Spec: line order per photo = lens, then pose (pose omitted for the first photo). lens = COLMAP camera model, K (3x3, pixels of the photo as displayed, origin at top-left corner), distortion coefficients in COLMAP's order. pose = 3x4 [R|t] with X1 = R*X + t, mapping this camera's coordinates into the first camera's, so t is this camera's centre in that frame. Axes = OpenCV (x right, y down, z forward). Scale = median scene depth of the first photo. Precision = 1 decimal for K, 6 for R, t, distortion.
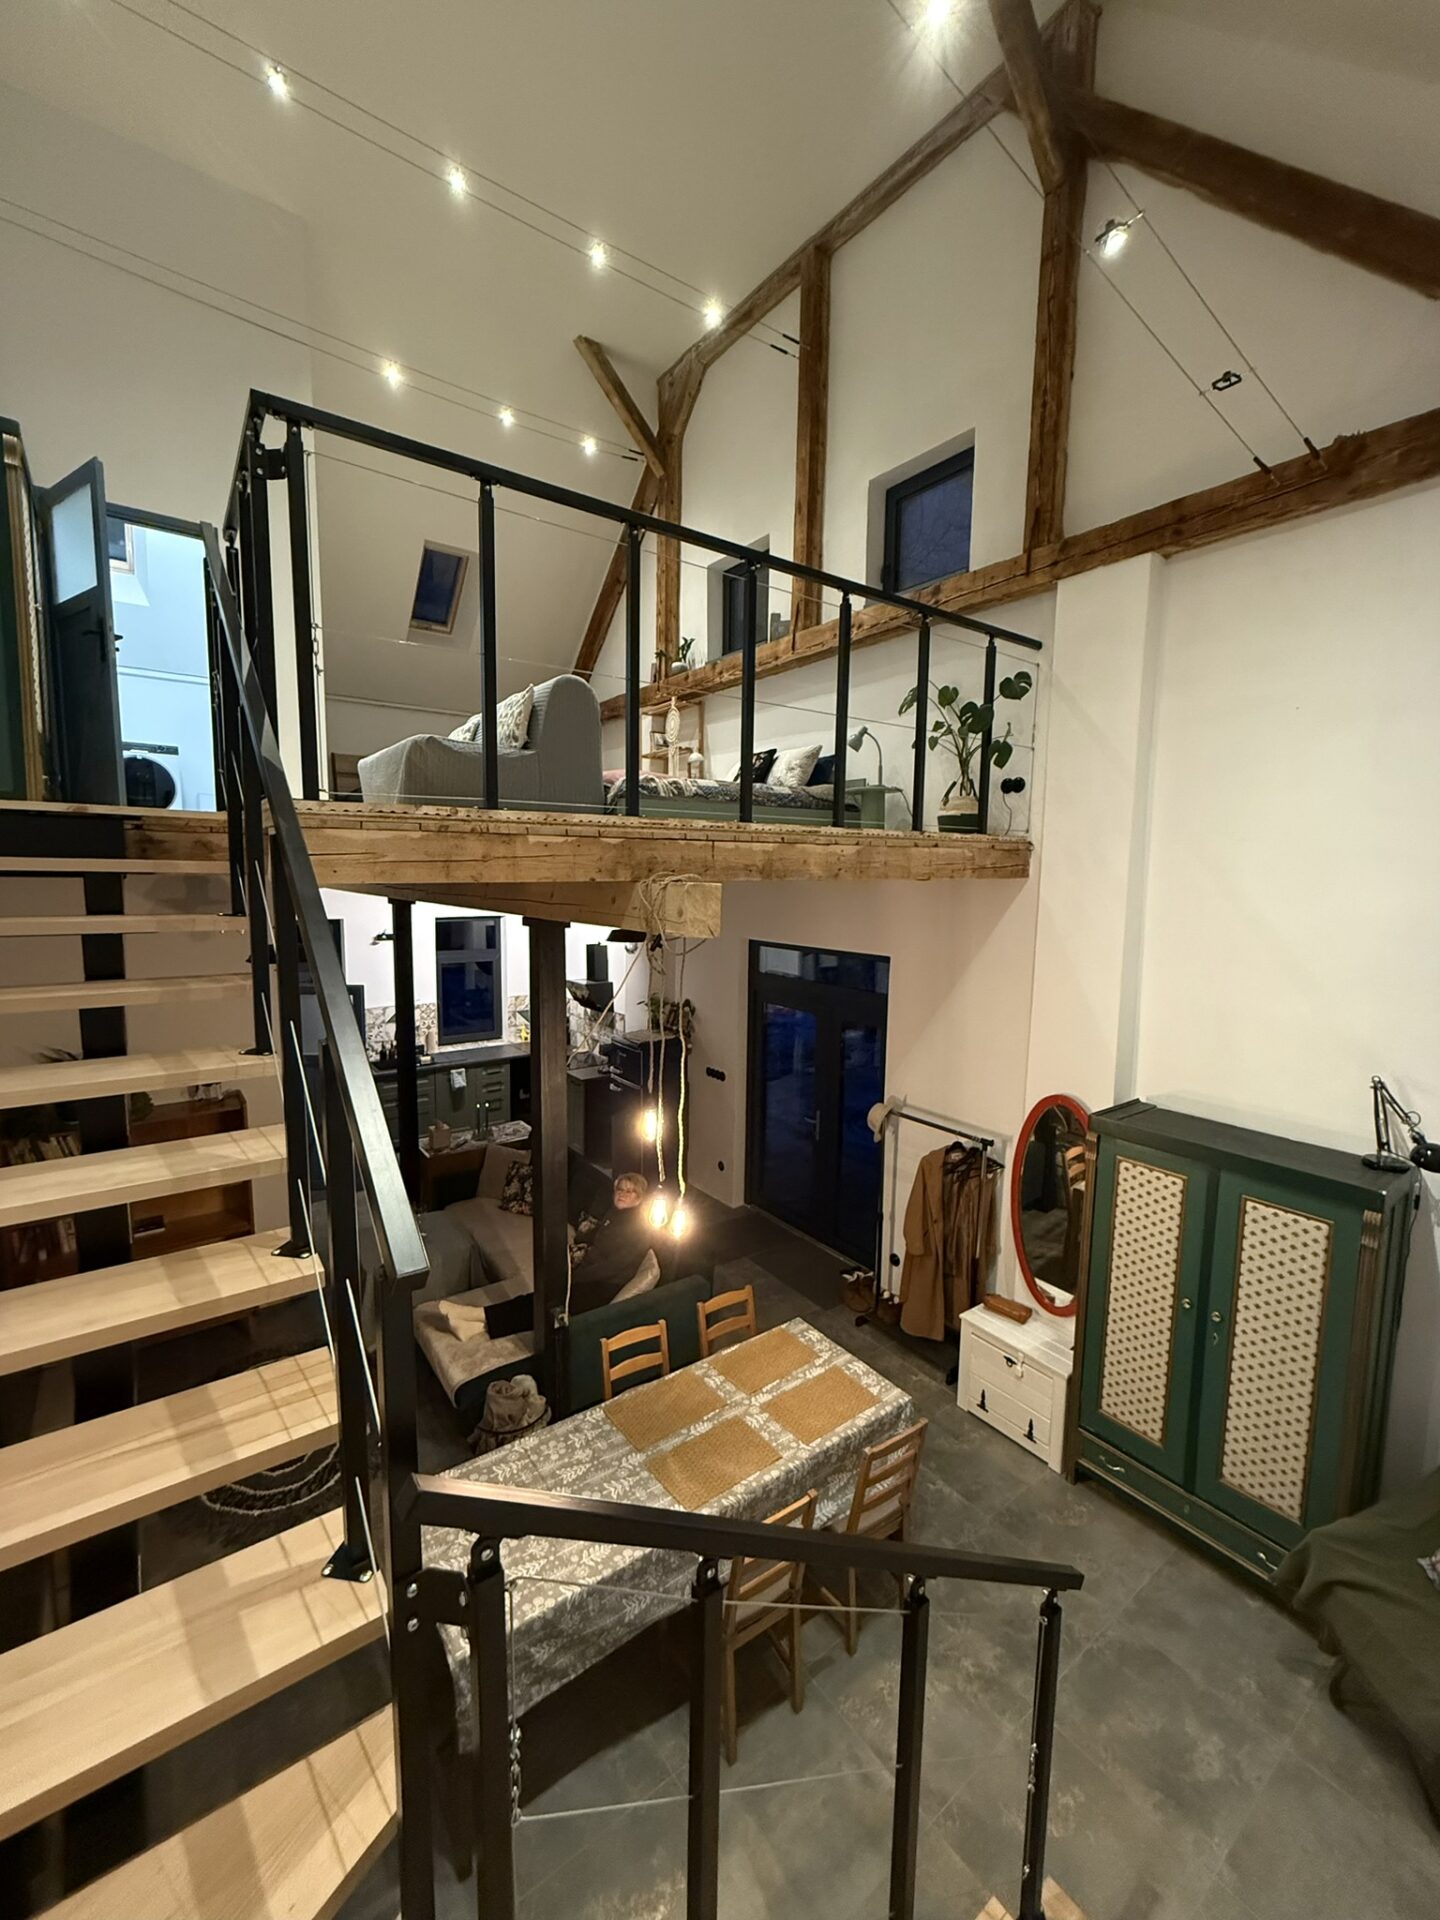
lens RADIAL K [[766.9, 0, 712.9], [0, 766.9, 960.2], [0, 0, 1]] dist [-0.002175, 0.000560]
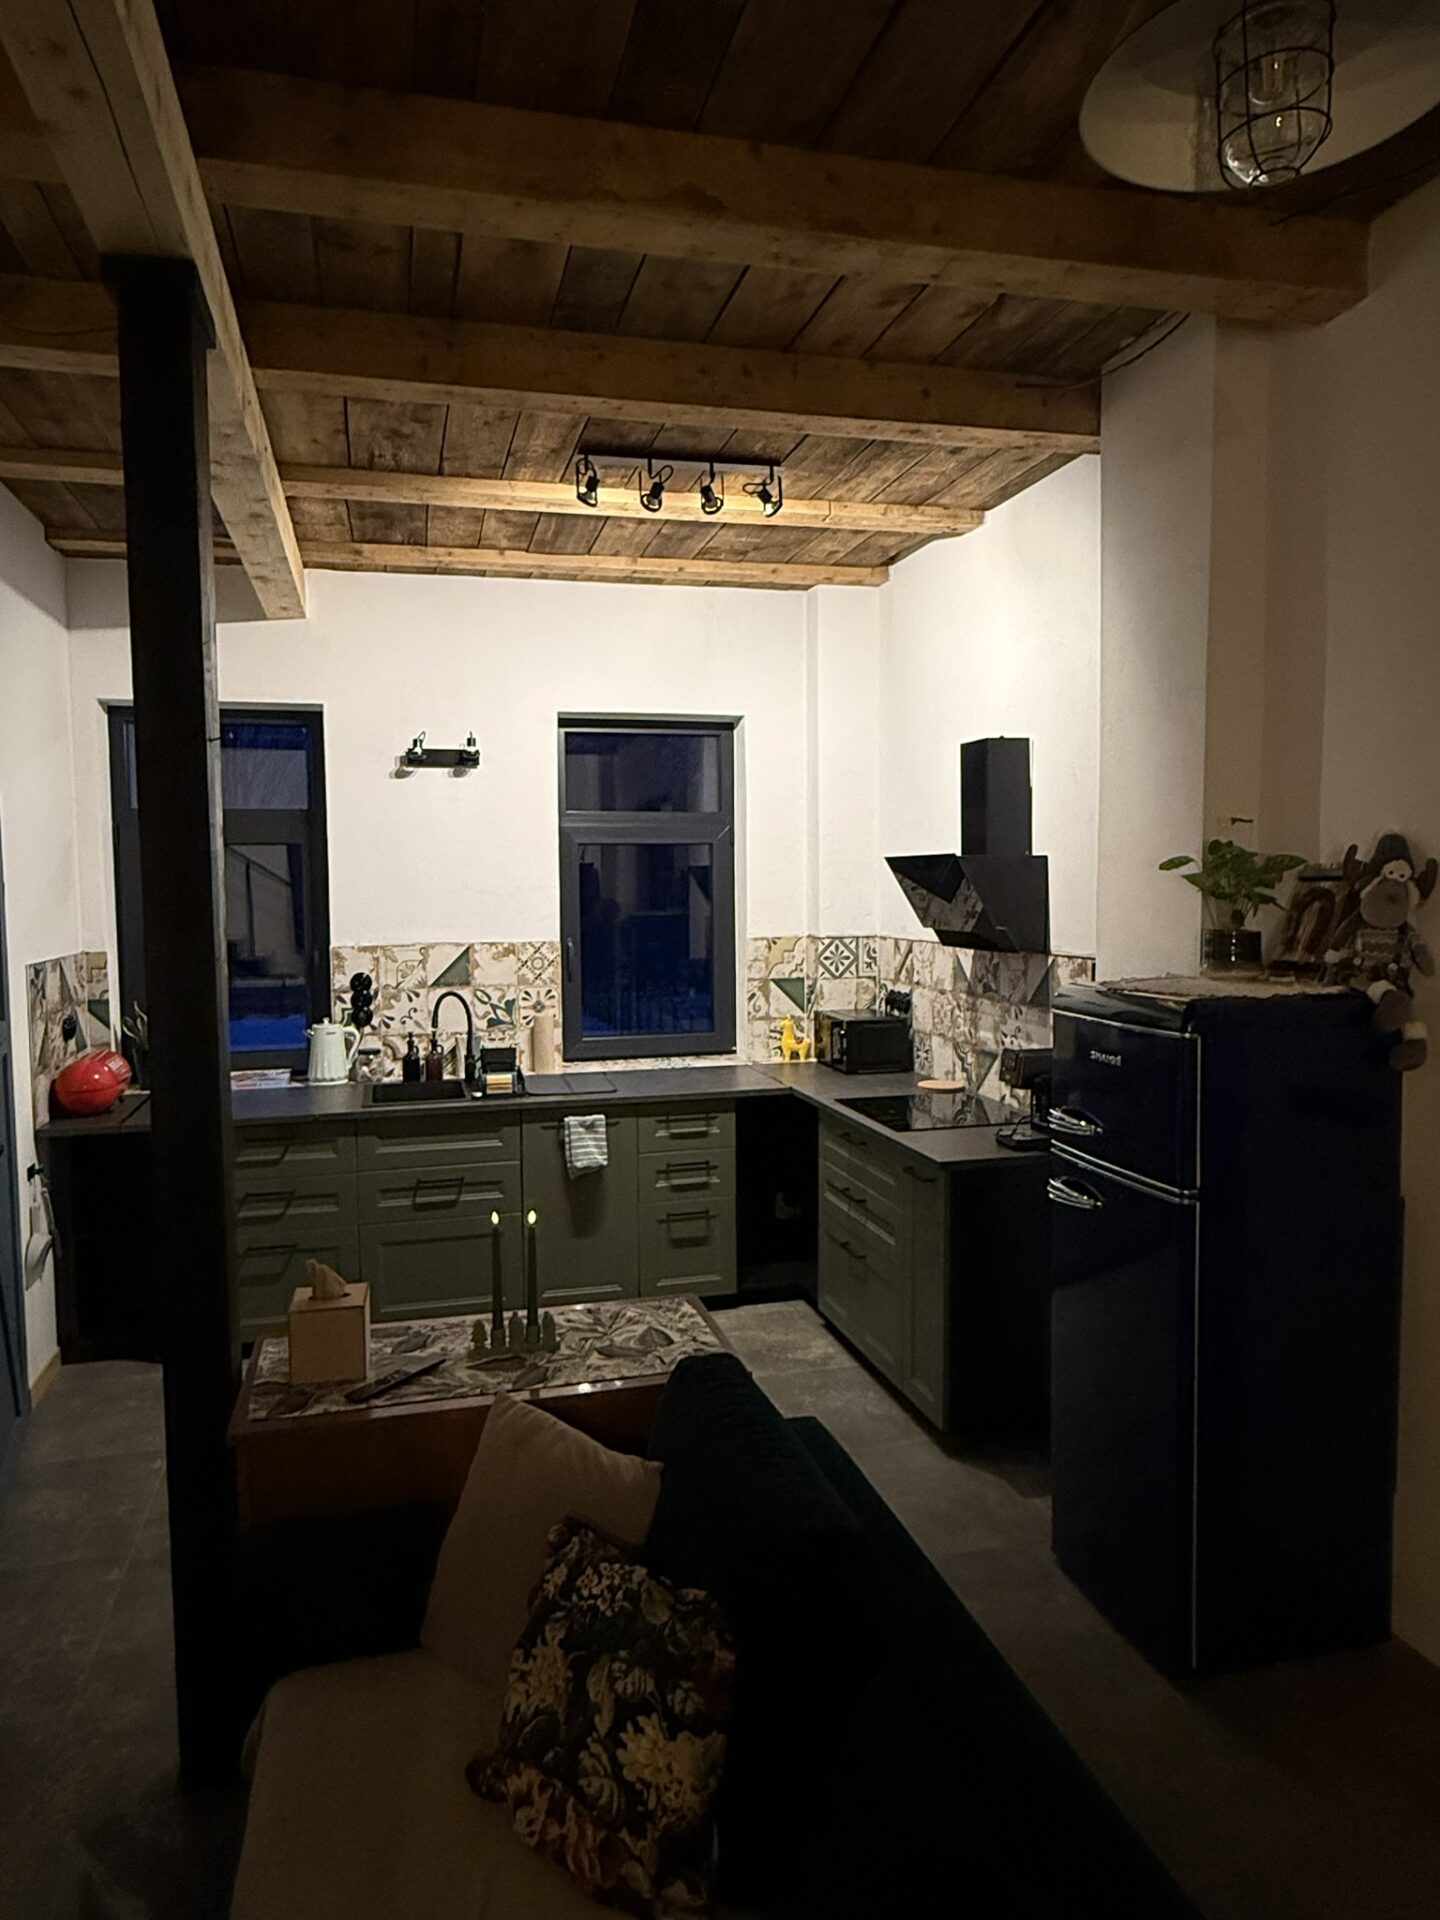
lens RADIAL K [[1219.0, 0, 715.7], [0, 1219.0, 960.9], [0, 0, 1]] dist [-0.000541, -0.001240]
pose [[0.933352, 0.002142, -0.358957, -0.081149], [-0.017920, 0.999013, -0.040633, 0.095146], [0.358516, 0.044358, 0.932469, 0.511220]]
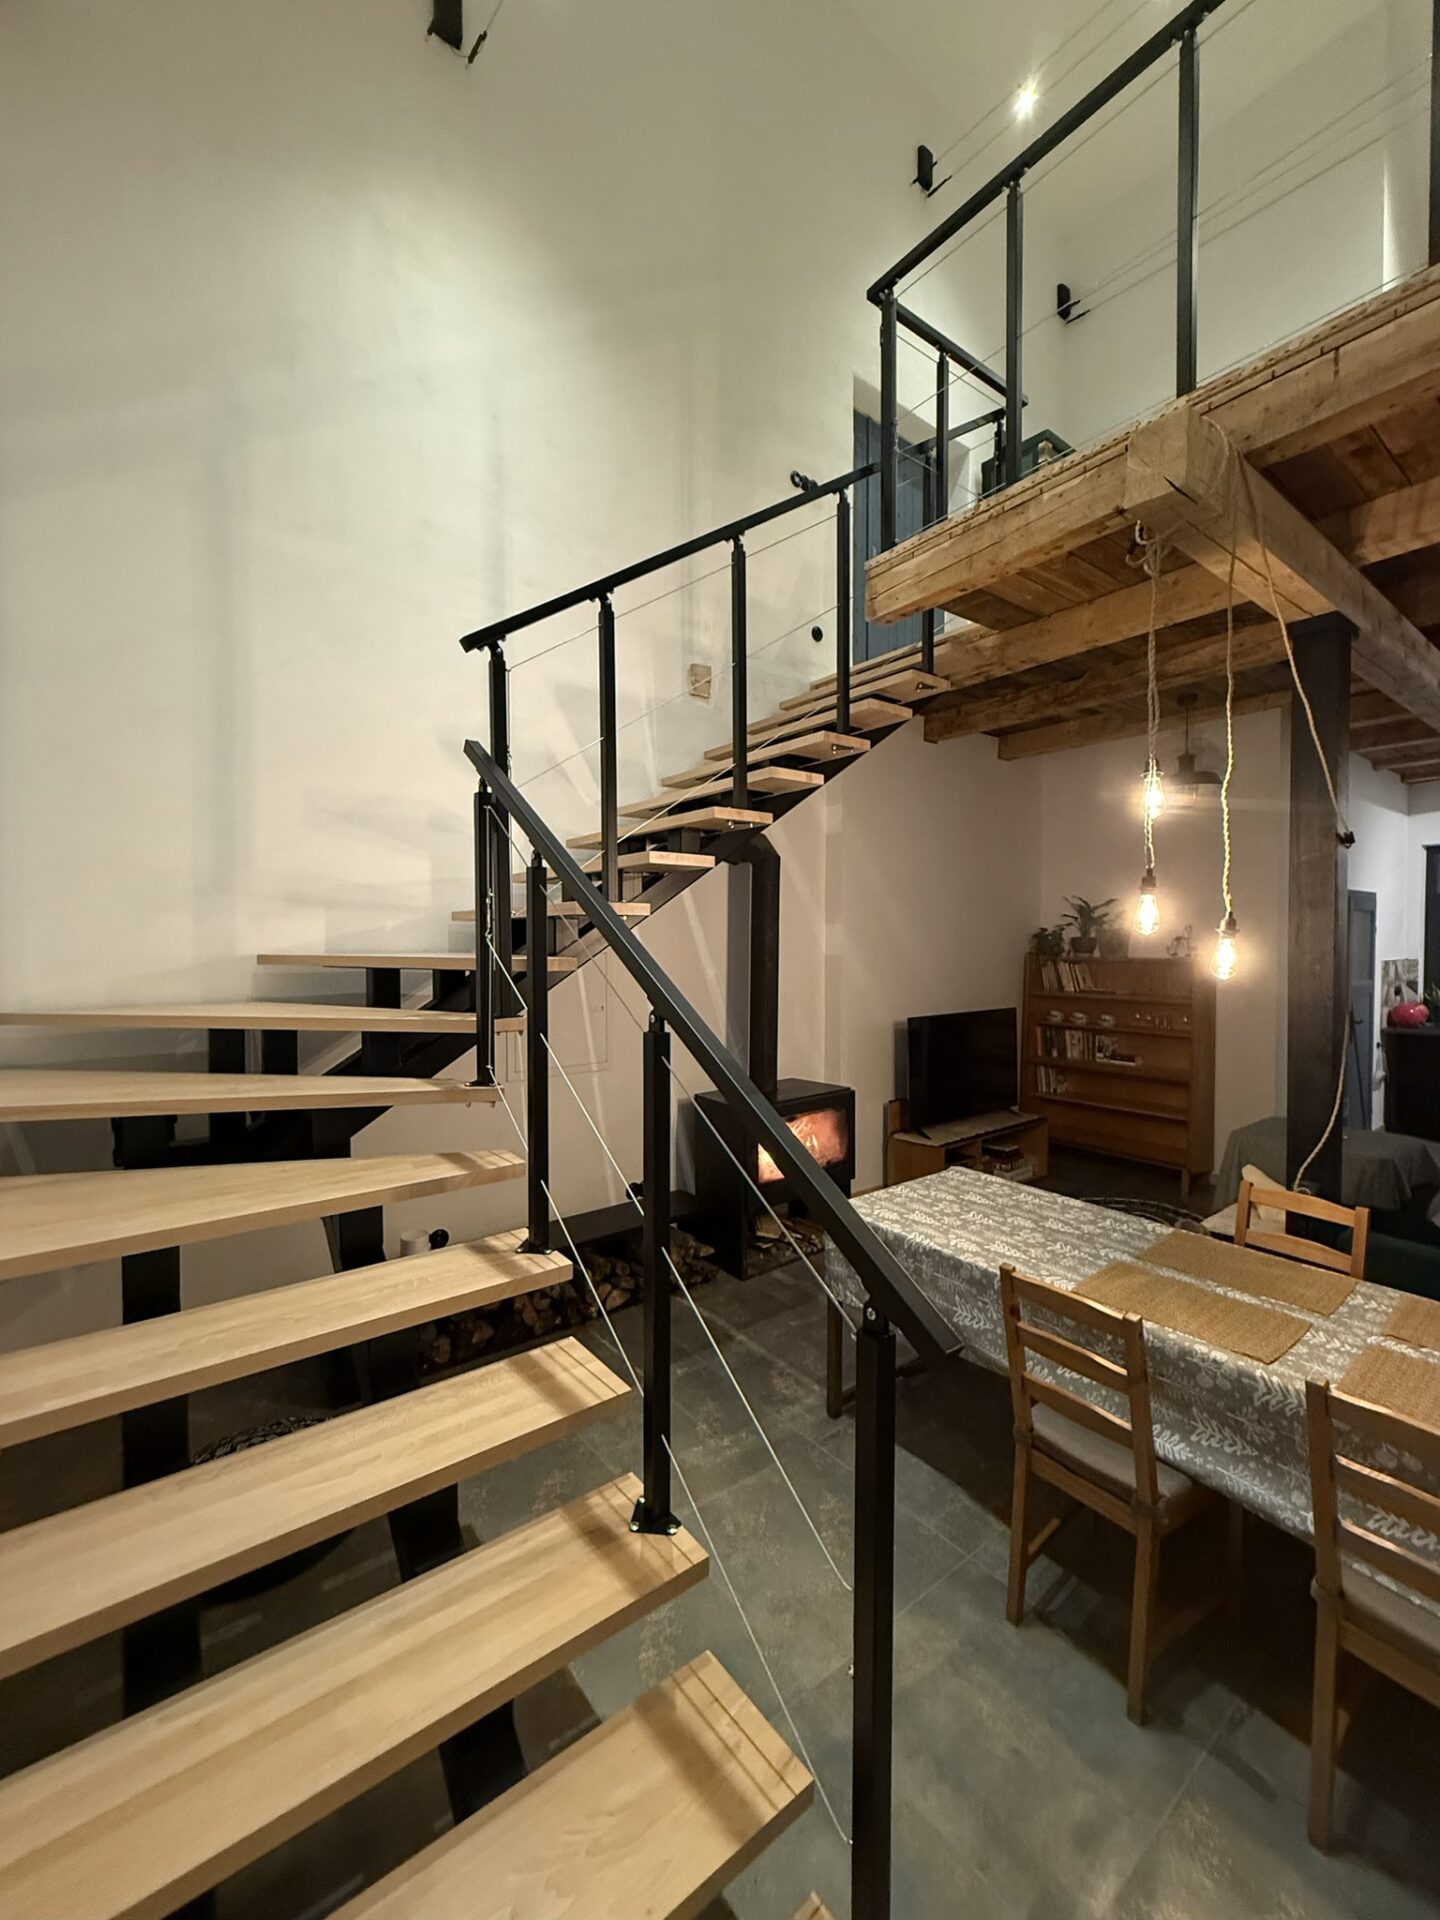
lens RADIAL K [[766.9, 0, 719.2], [0, 766.9, 953.1], [0, 0, 1]] dist [-0.002175, 0.000560]
pose [[0.028340, 0.015027, -0.999485, 0.221733], [-0.107419, 0.994143, 0.011901, 0.135944], [0.993810, 0.107026, 0.029789, 0.194285]]
